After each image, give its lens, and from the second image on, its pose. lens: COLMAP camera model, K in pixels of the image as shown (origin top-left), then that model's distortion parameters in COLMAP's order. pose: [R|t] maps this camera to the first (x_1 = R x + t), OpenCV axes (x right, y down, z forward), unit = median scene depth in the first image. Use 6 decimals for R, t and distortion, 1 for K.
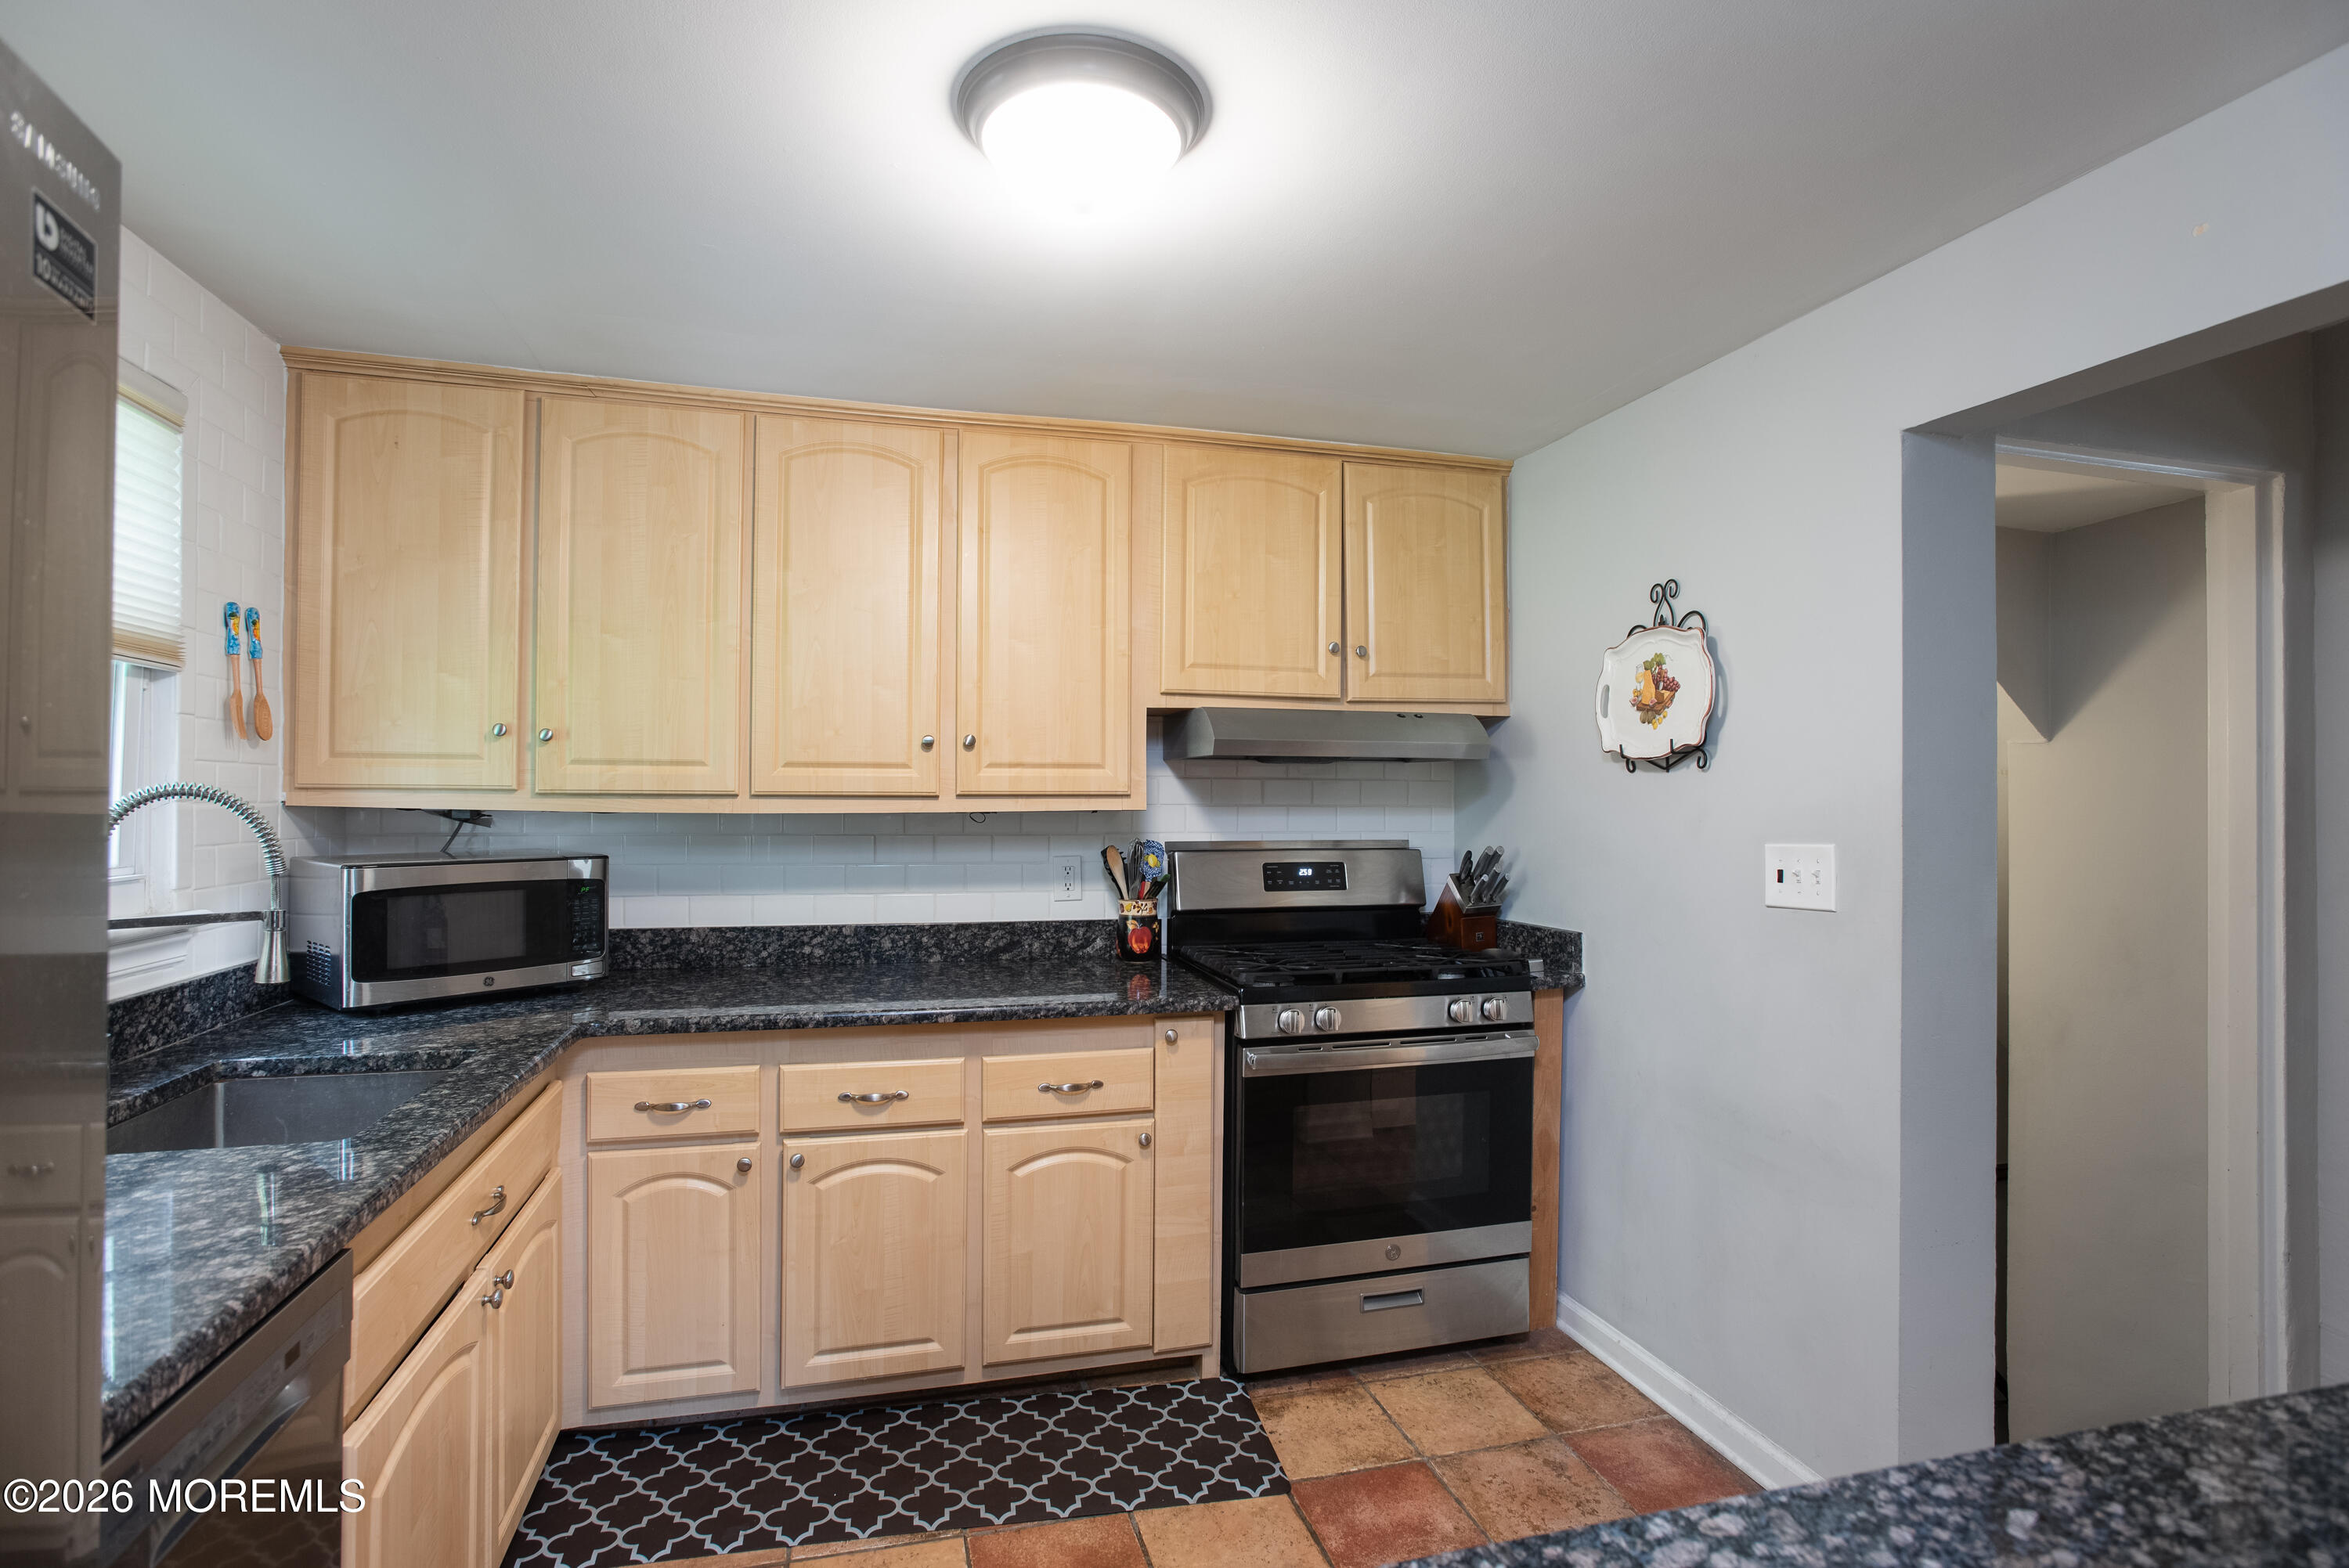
lens RADIAL K [[1140.4, 0, 1165.3], [0, 1140.4, 798.0], [0, 0, 1]] dist [-0.041841, 0.018826]
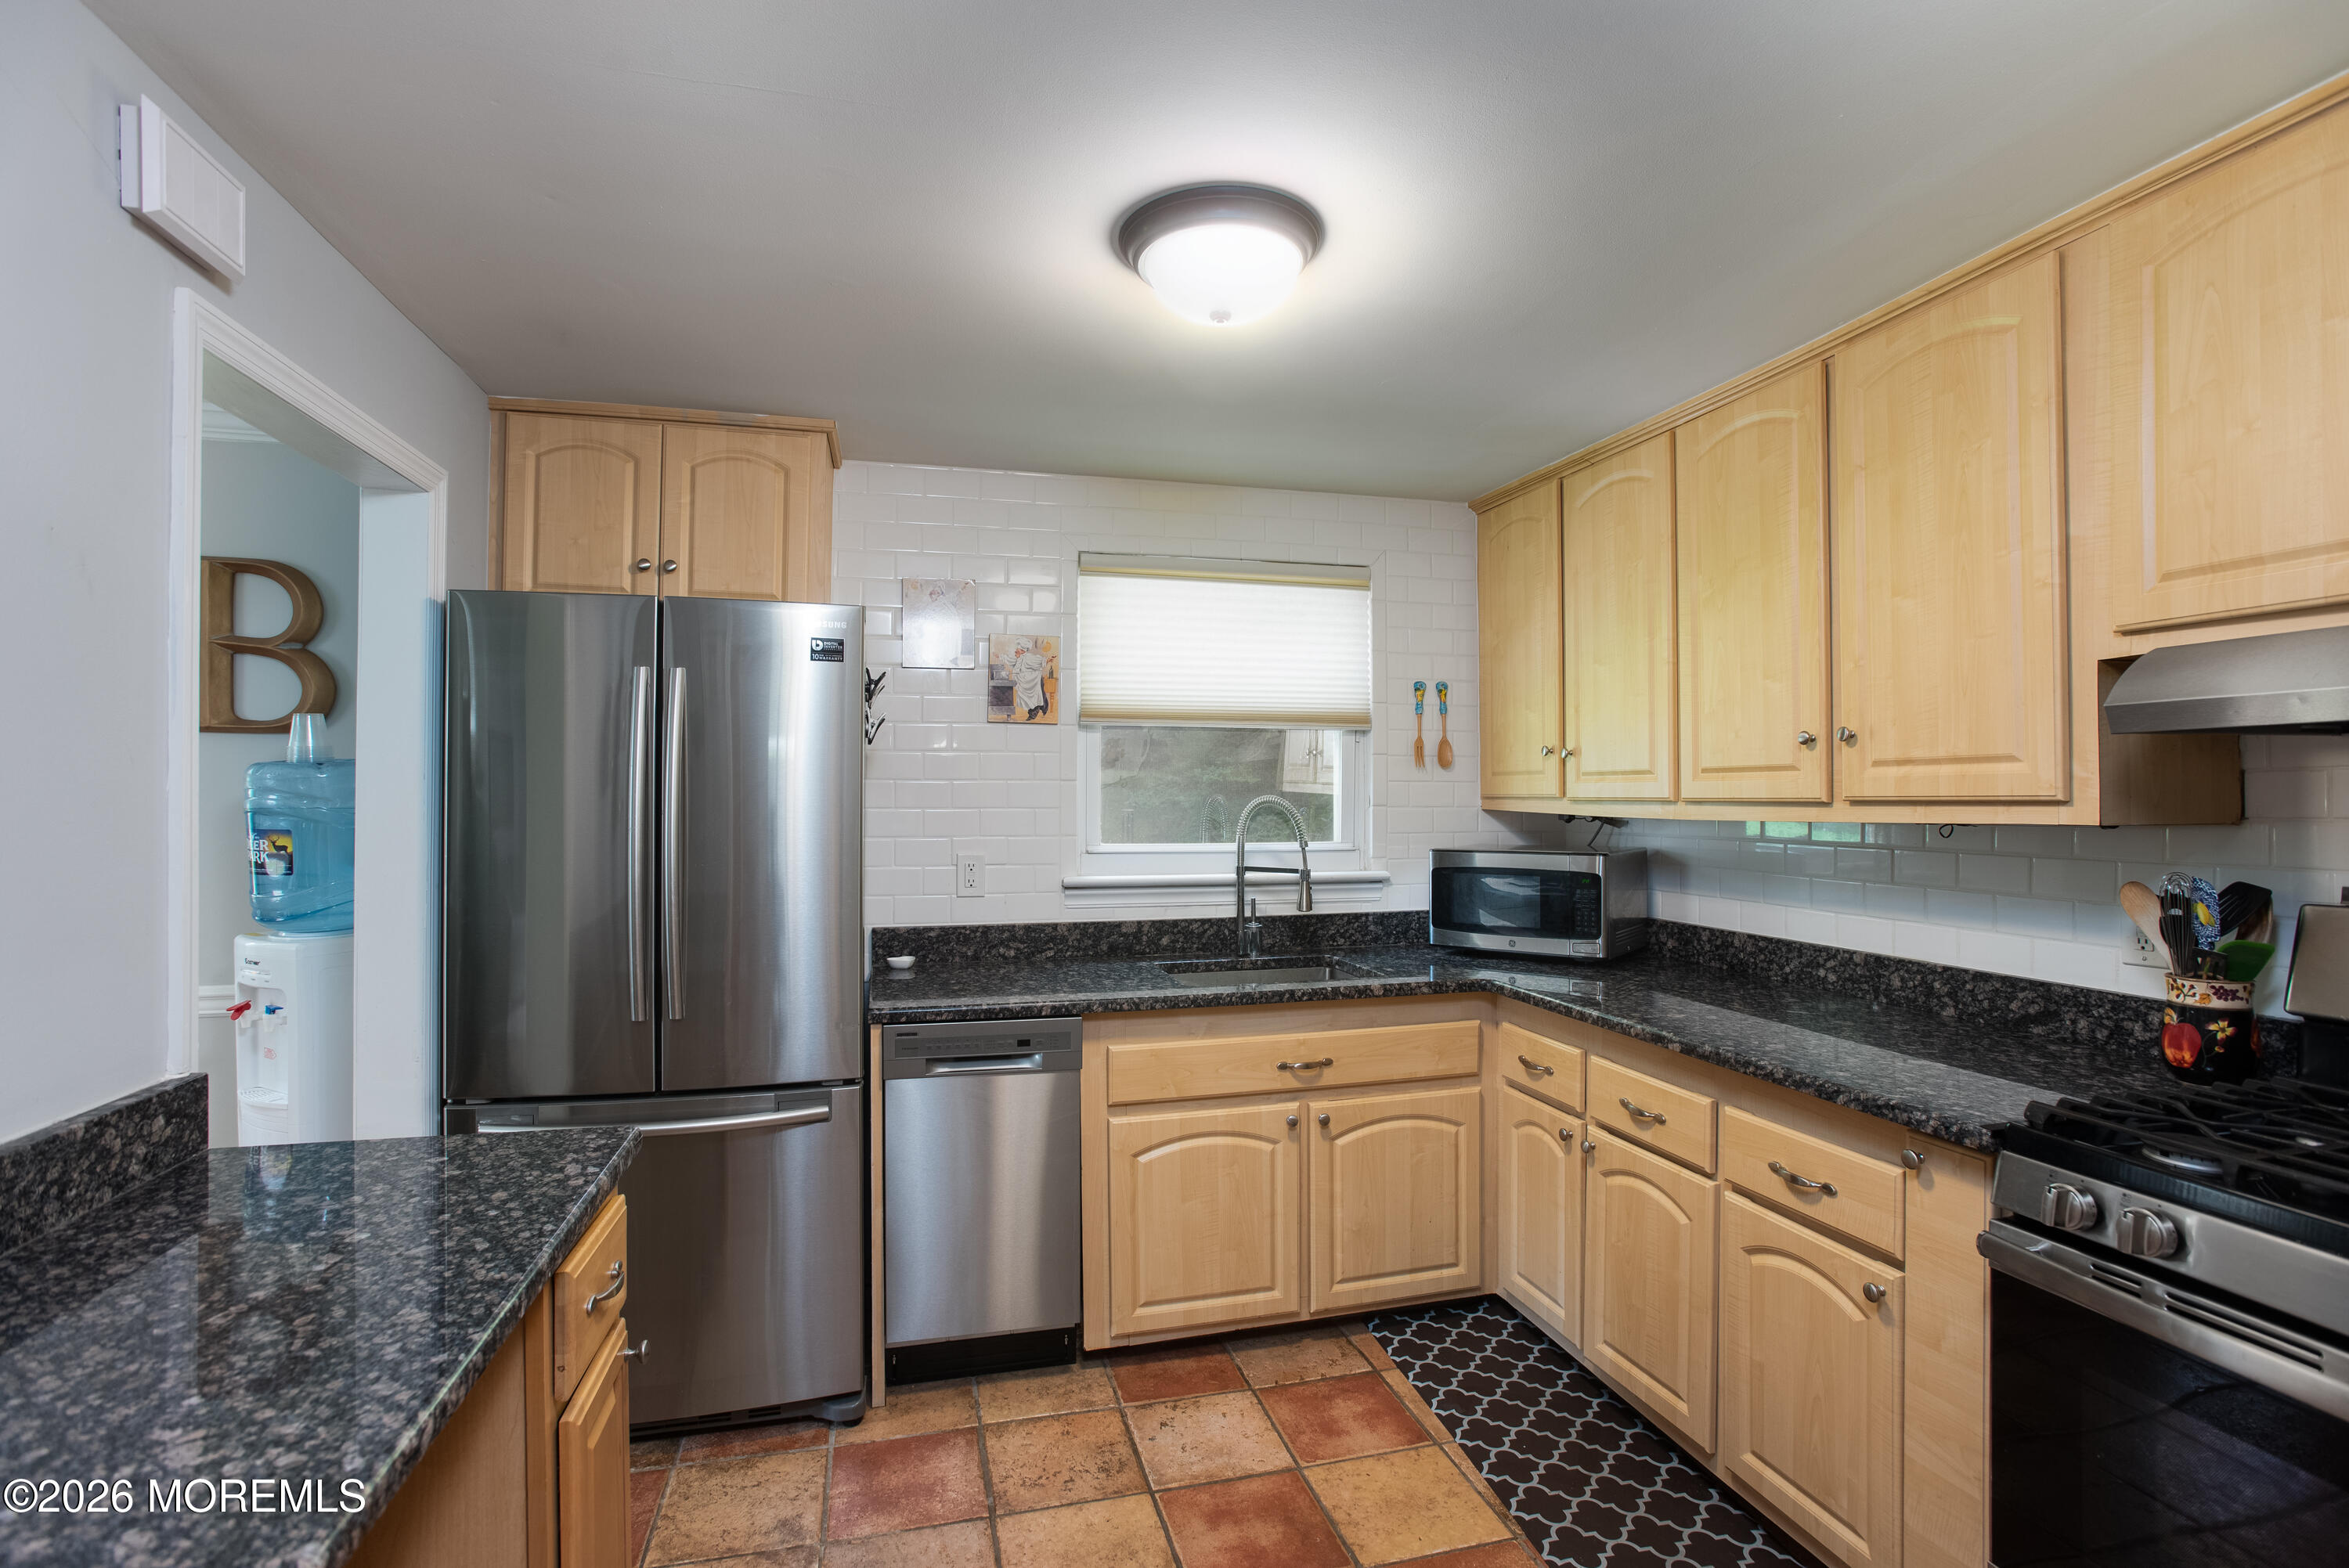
lens RADIAL K [[1133.3, 0, 1173.2], [0, 1133.3, 785.2], [0, 0, 1]] dist [-0.066393, 0.033367]
pose [[-0.027149, -0.014952, -0.999520, 0.706878], [0.000560, 0.999888, -0.014973, -0.002936], [0.999631, -0.000966, -0.027137, 0.613392]]
